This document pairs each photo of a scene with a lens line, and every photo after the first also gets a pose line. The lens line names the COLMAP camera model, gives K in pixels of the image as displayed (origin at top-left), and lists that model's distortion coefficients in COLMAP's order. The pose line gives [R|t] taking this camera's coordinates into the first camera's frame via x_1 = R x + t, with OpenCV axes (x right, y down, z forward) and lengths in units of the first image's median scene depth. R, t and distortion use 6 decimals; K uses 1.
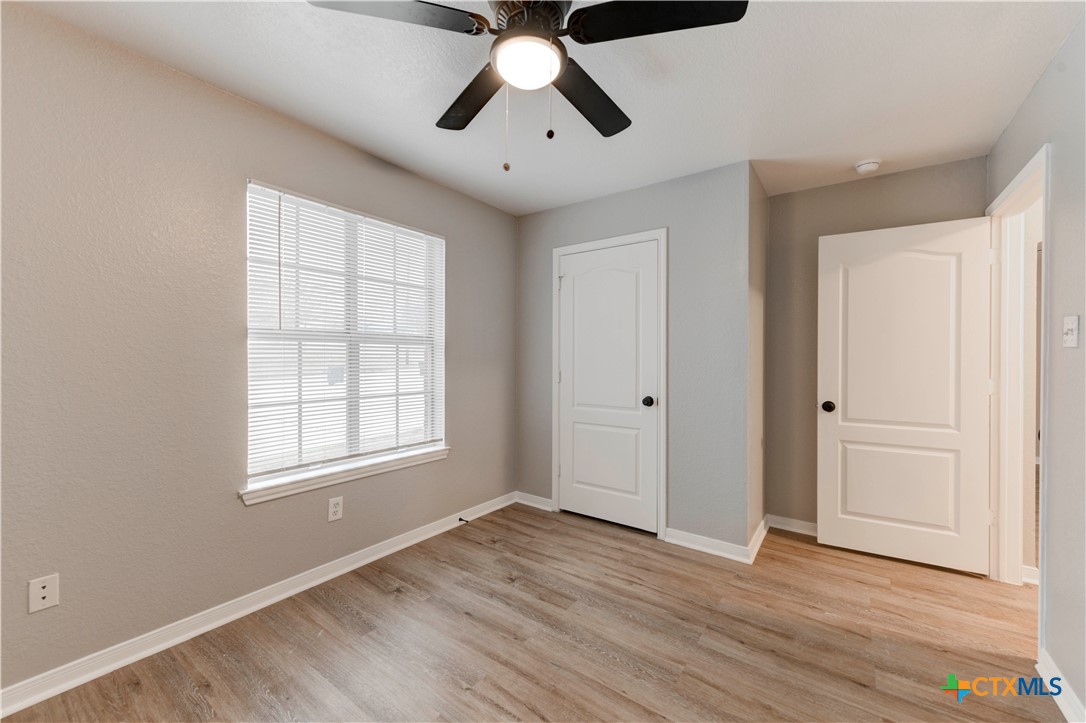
lens RADIAL K [[426.4, 0, 550.0], [0, 426.4, 356.6], [0, 0, 1]] dist [0.012689, -0.004448]
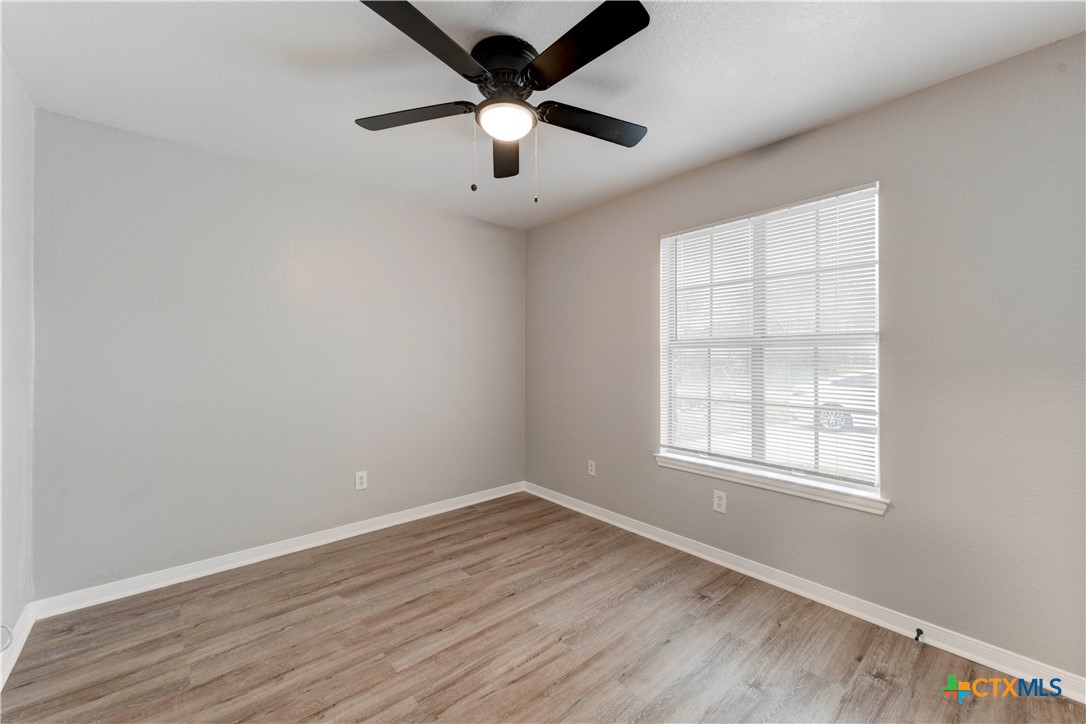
lens RADIAL K [[426.4, 0, 550.0], [0, 426.4, 357.1], [0, 0, 1]] dist [0.012689, -0.004448]
pose [[-0.216516, -0.013129, -0.976191, 0.661491], [-0.004056, 0.999913, -0.012548, 0.005725], [0.976271, 0.001242, -0.216550, 0.826518]]
